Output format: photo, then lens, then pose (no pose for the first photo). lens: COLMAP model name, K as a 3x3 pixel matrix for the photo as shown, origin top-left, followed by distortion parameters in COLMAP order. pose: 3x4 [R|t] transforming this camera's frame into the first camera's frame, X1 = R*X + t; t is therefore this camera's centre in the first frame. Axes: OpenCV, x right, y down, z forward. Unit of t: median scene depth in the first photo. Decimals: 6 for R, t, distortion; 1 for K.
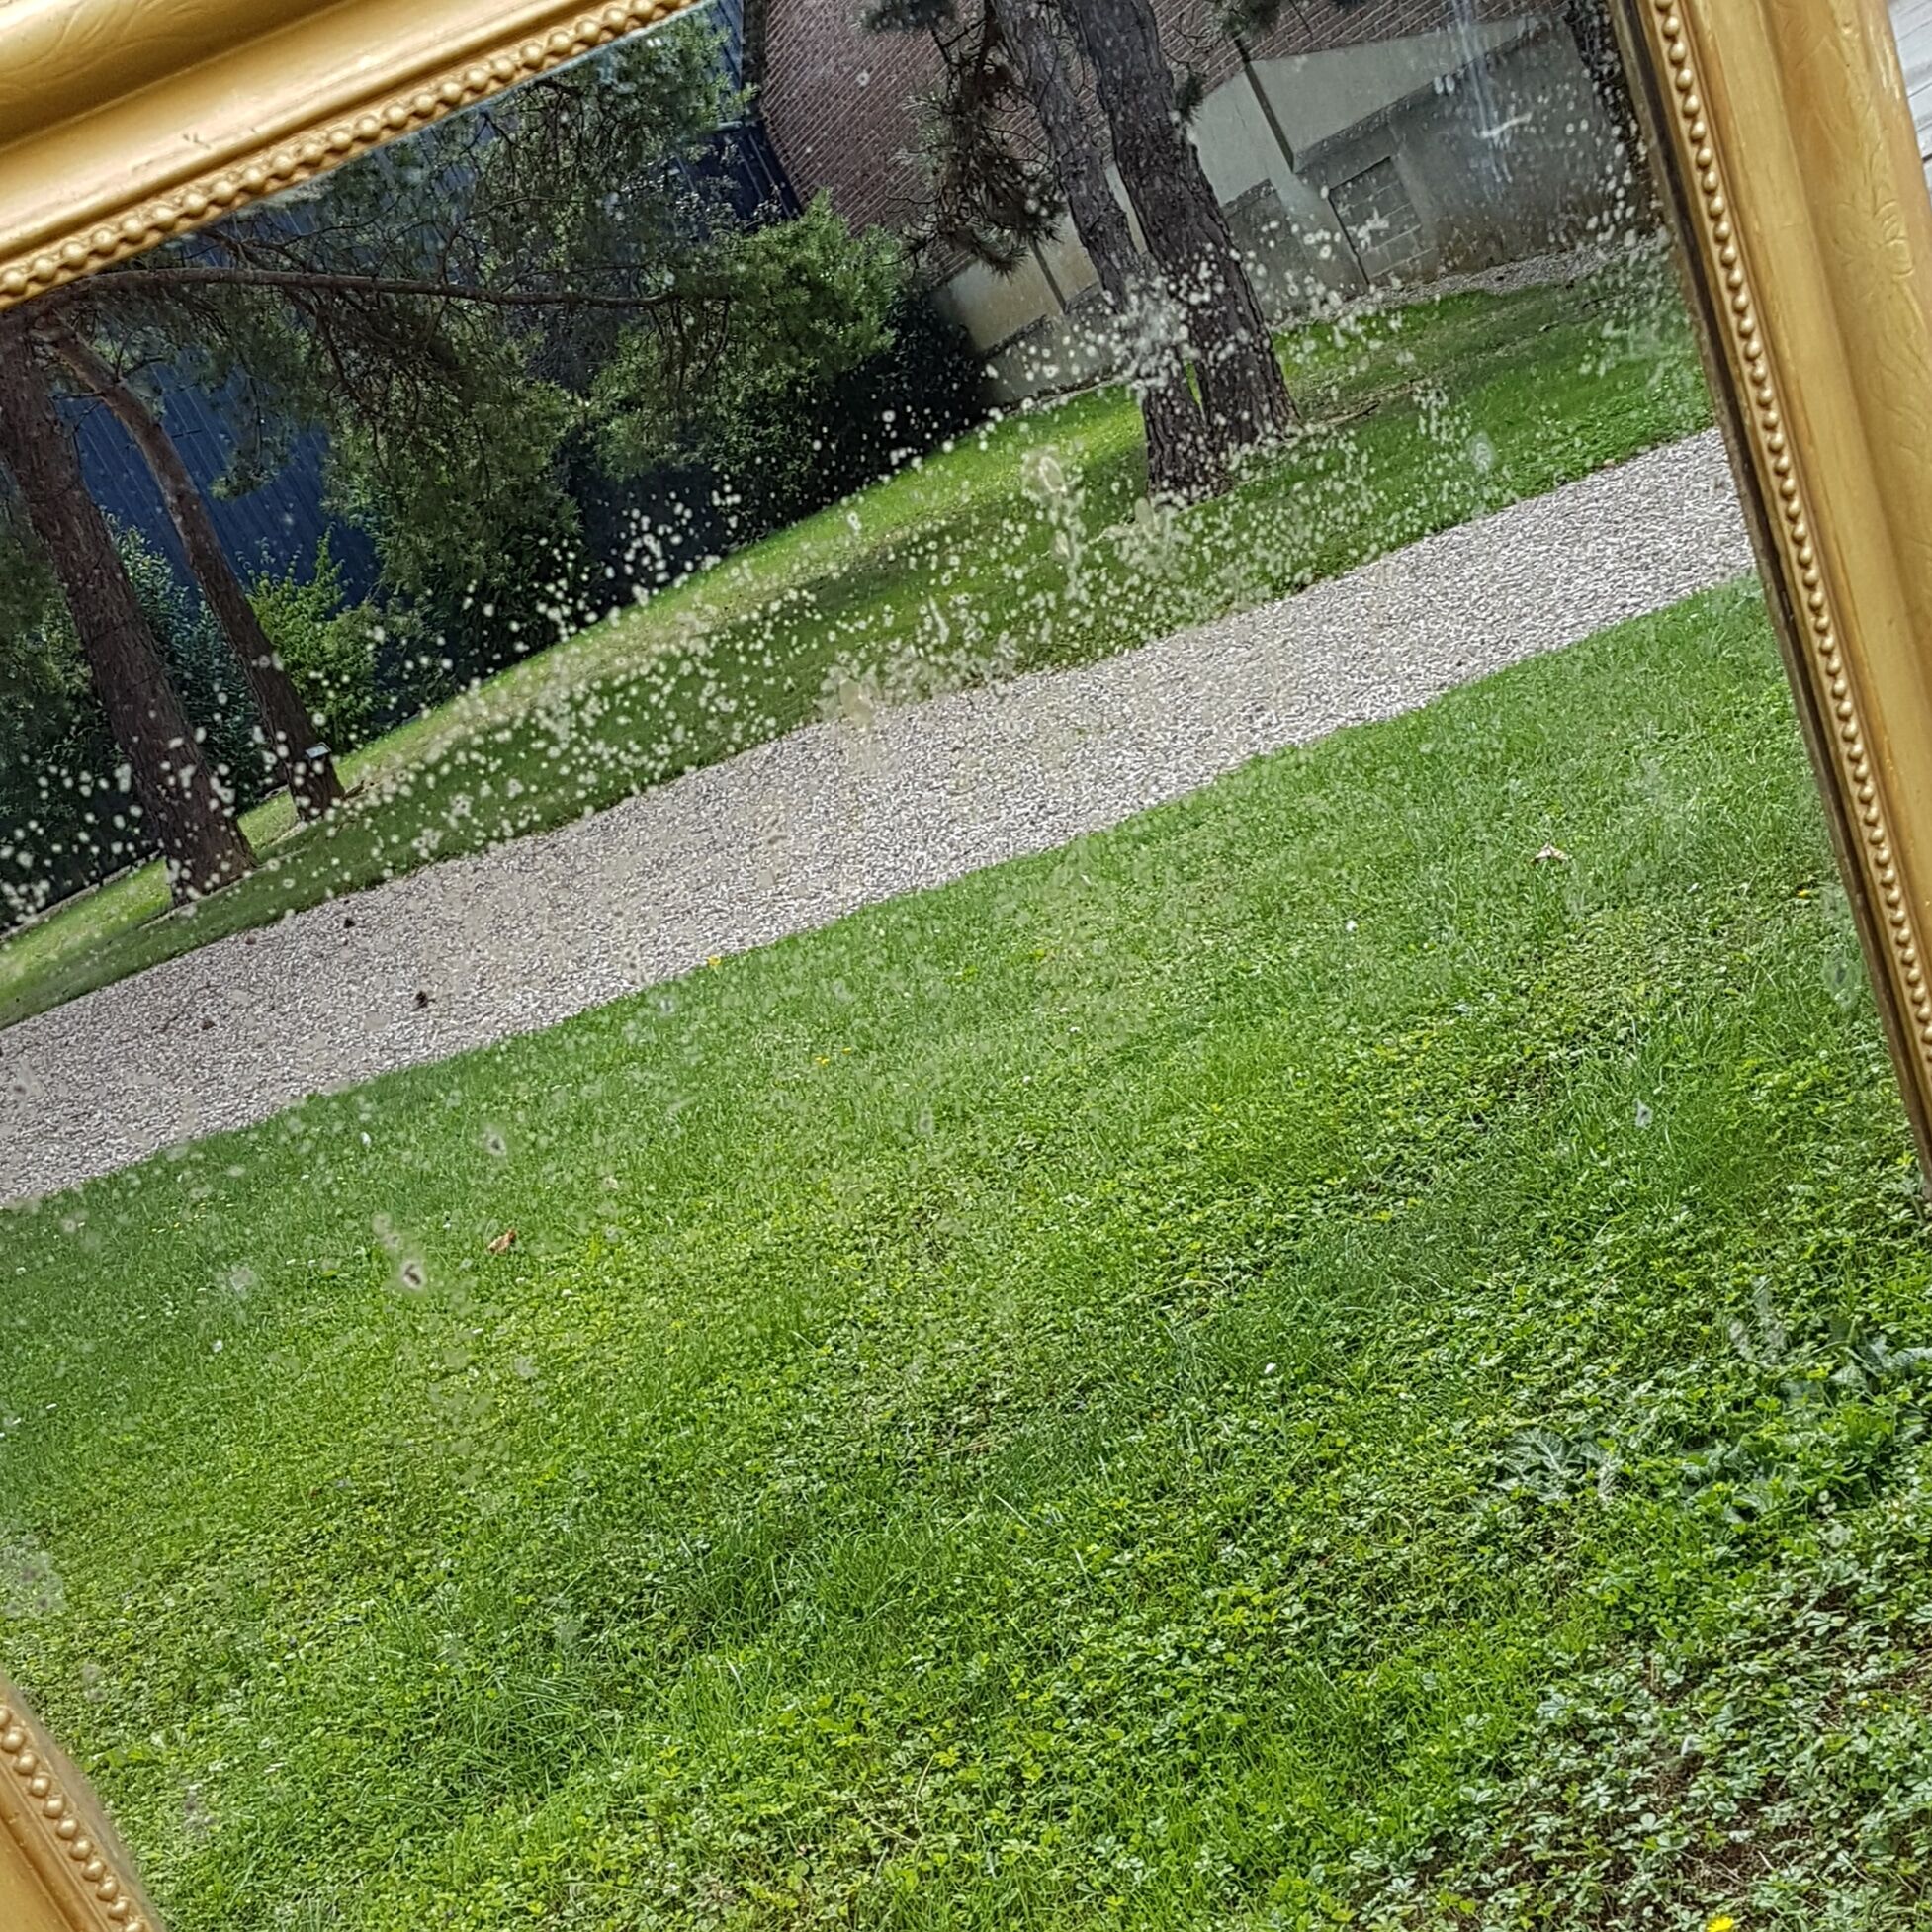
lens RADIAL K [[3105.9, 0, 1055.3], [0, 3105.9, 1071.7], [0, 0, 1]] dist [-0.274679, 2.477046]
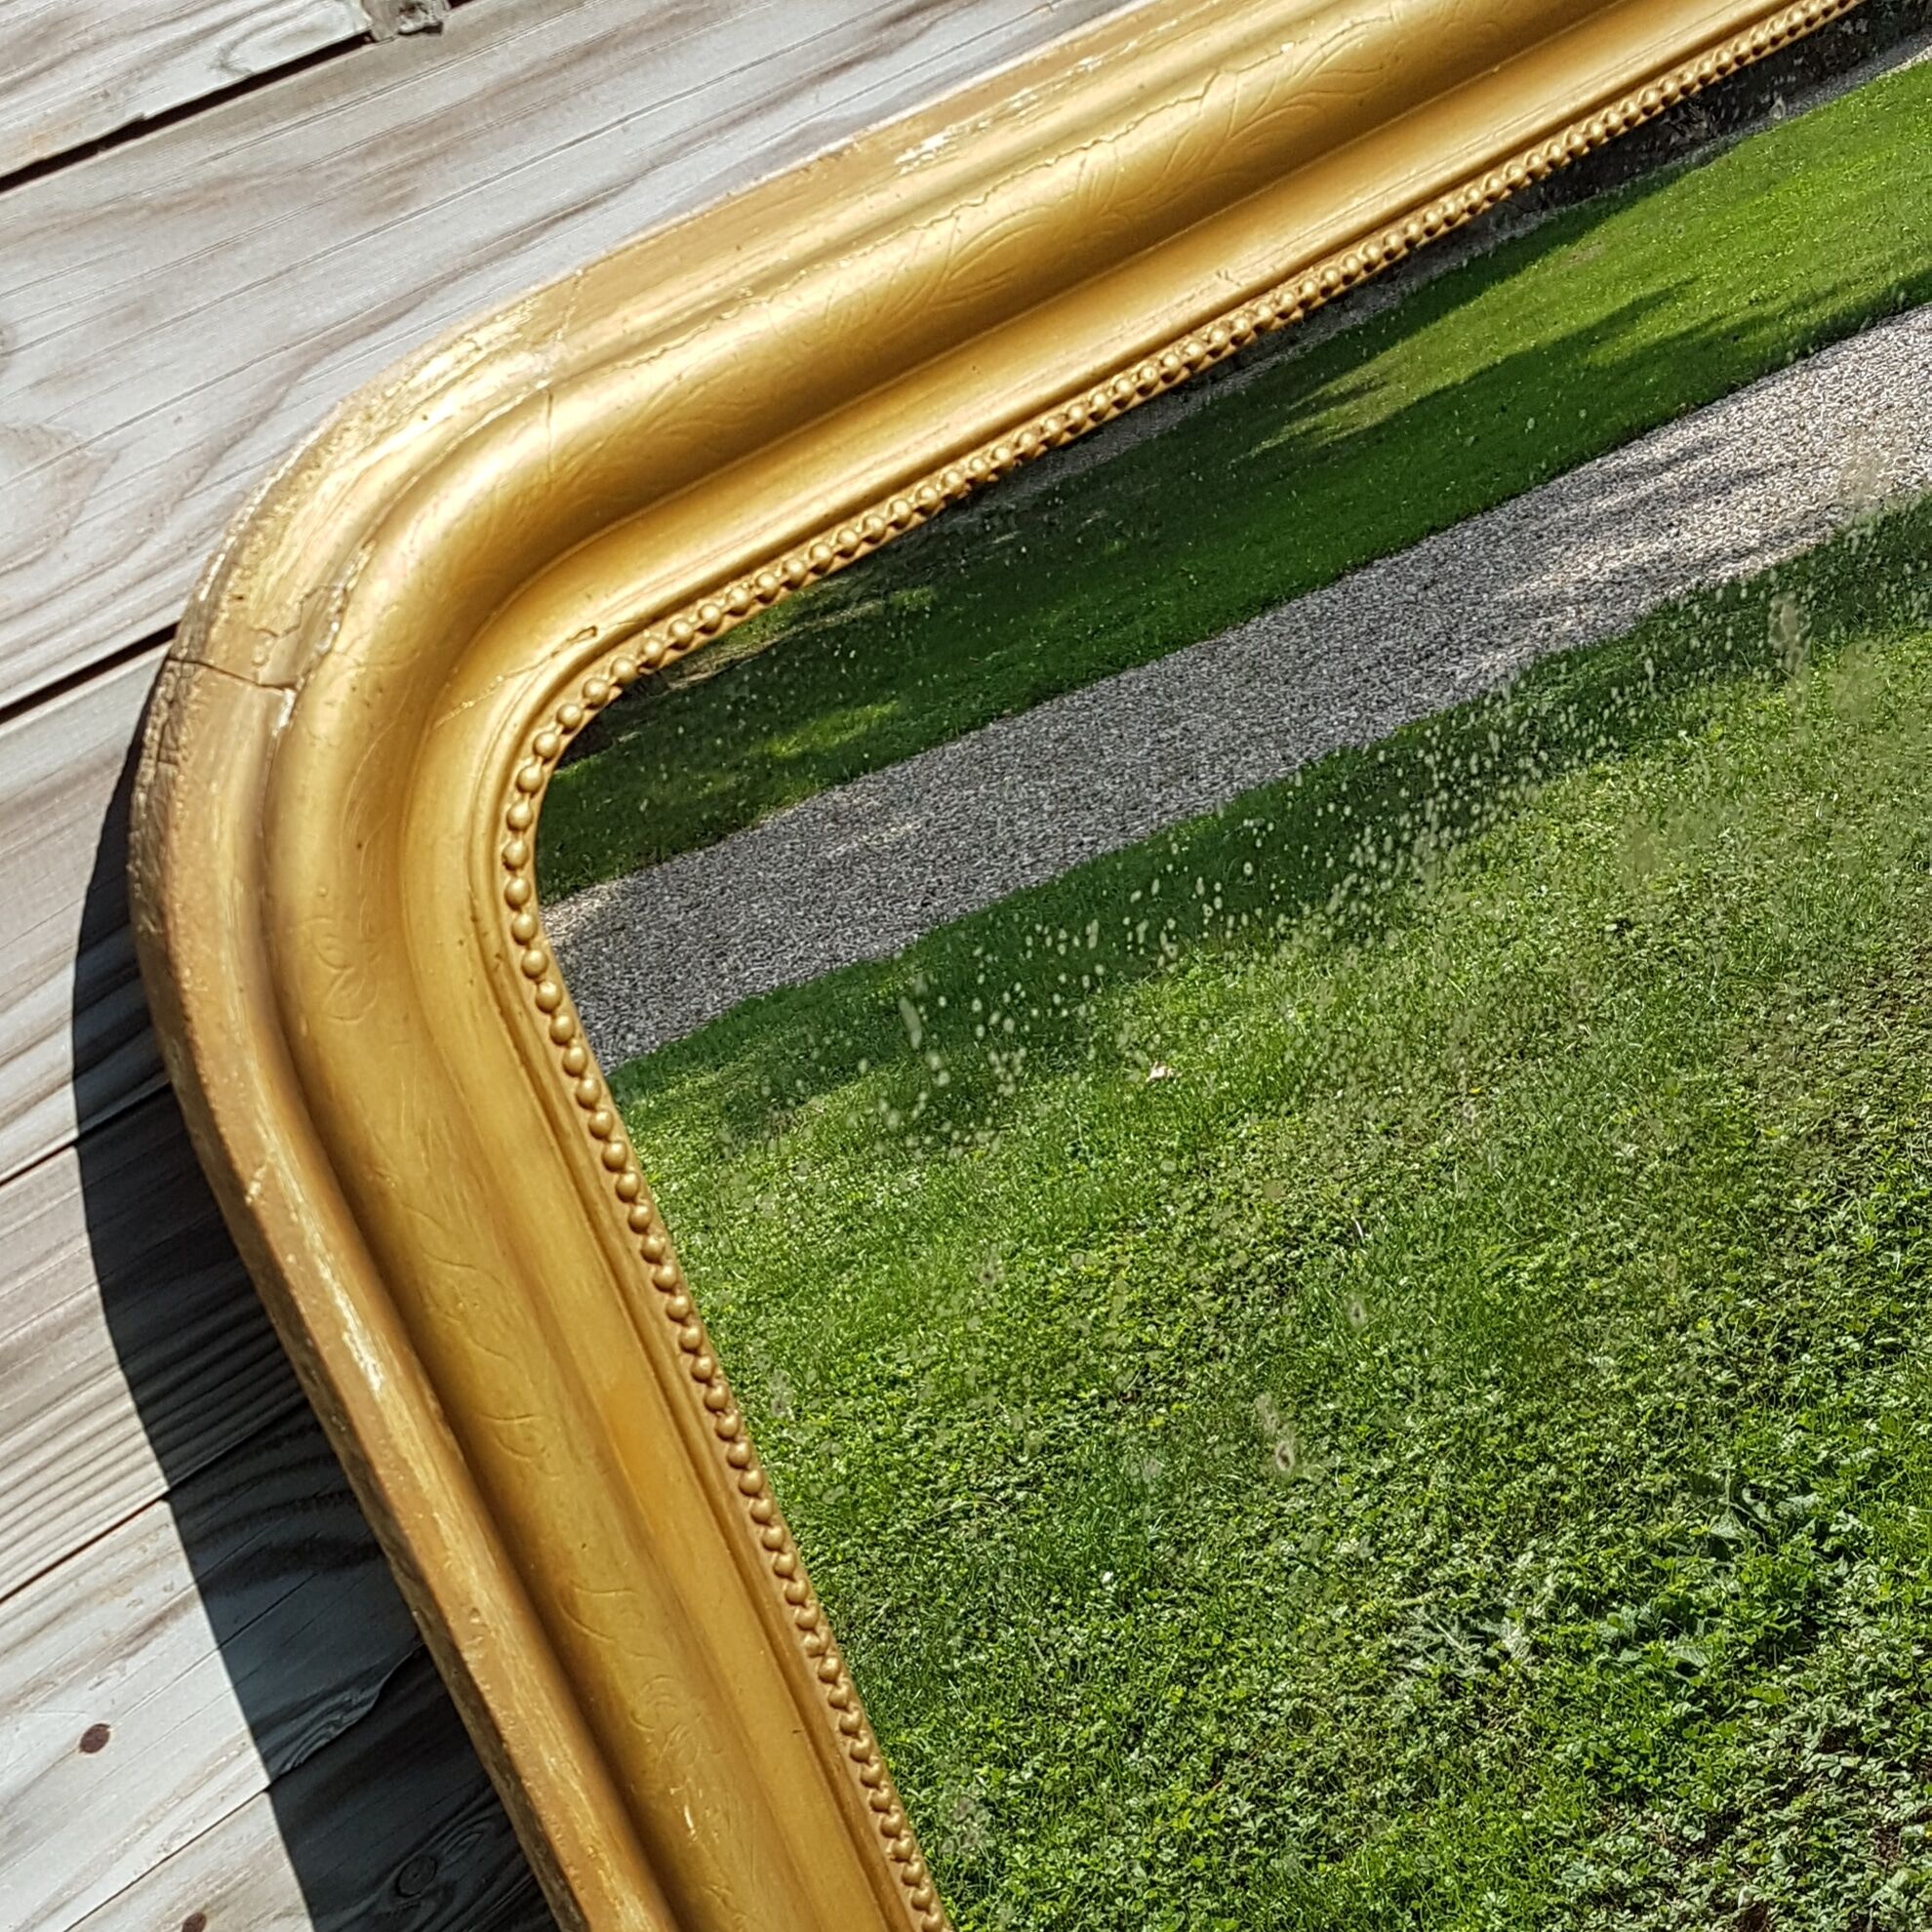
lens RADIAL K [[3010.8, 0, 964.4], [0, 3010.8, 1100.7], [0, 0, 1]] dist [0.015073, 0.662526]
pose [[0.965788, -0.042299, 0.255861, -0.291563], [0.061572, 0.995798, -0.067789, 0.007512], [-0.251919, 0.081223, 0.964334, 0.067463]]
